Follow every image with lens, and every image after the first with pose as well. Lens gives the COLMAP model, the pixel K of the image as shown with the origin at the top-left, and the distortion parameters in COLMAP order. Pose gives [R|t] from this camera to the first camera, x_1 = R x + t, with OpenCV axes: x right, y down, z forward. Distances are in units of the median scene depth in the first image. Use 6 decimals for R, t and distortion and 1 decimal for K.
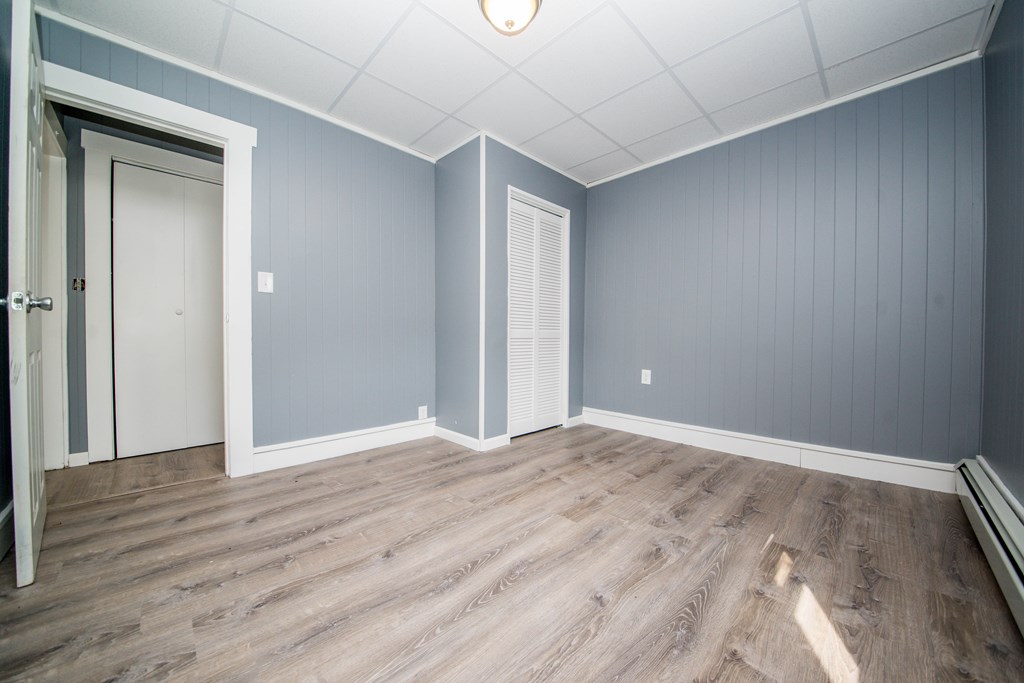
lens RADIAL K [[362.7, 0, 508.8], [0, 362.7, 344.8], [0, 0, 1]] dist [0.034115, -0.023487]
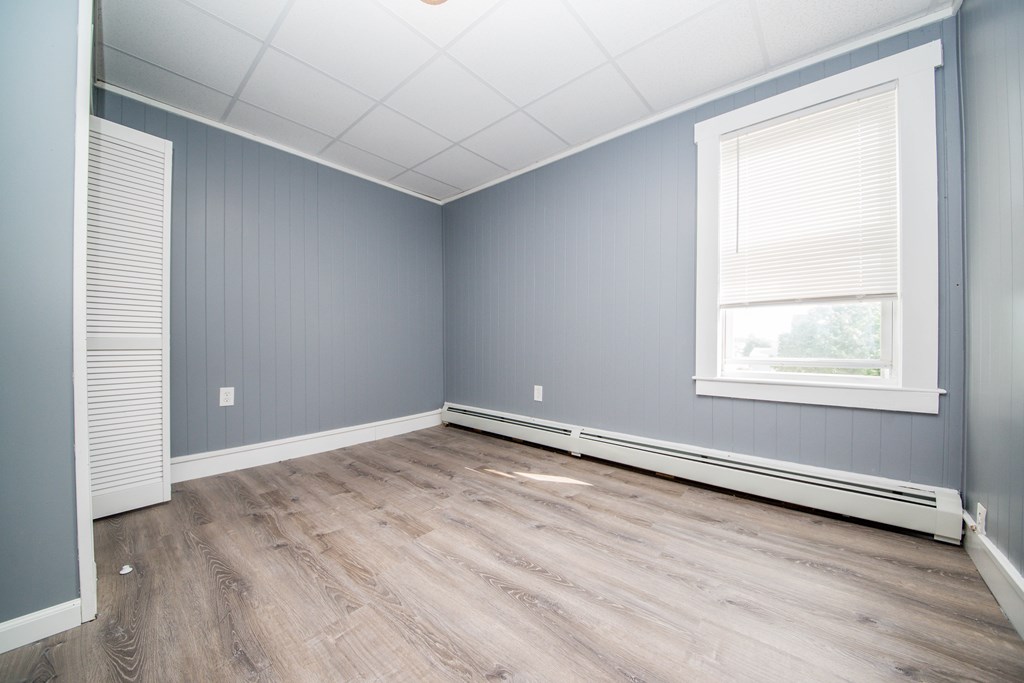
lens RADIAL K [[362.7, 0, 508.8], [0, 362.7, 344.8], [0, 0, 1]] dist [0.034115, -0.023487]
pose [[-0.075797, -0.007515, 0.997095, -0.762682], [0.017338, 0.999810, 0.008853, -0.031953], [-0.996973, 0.017958, -0.075653, 0.775519]]
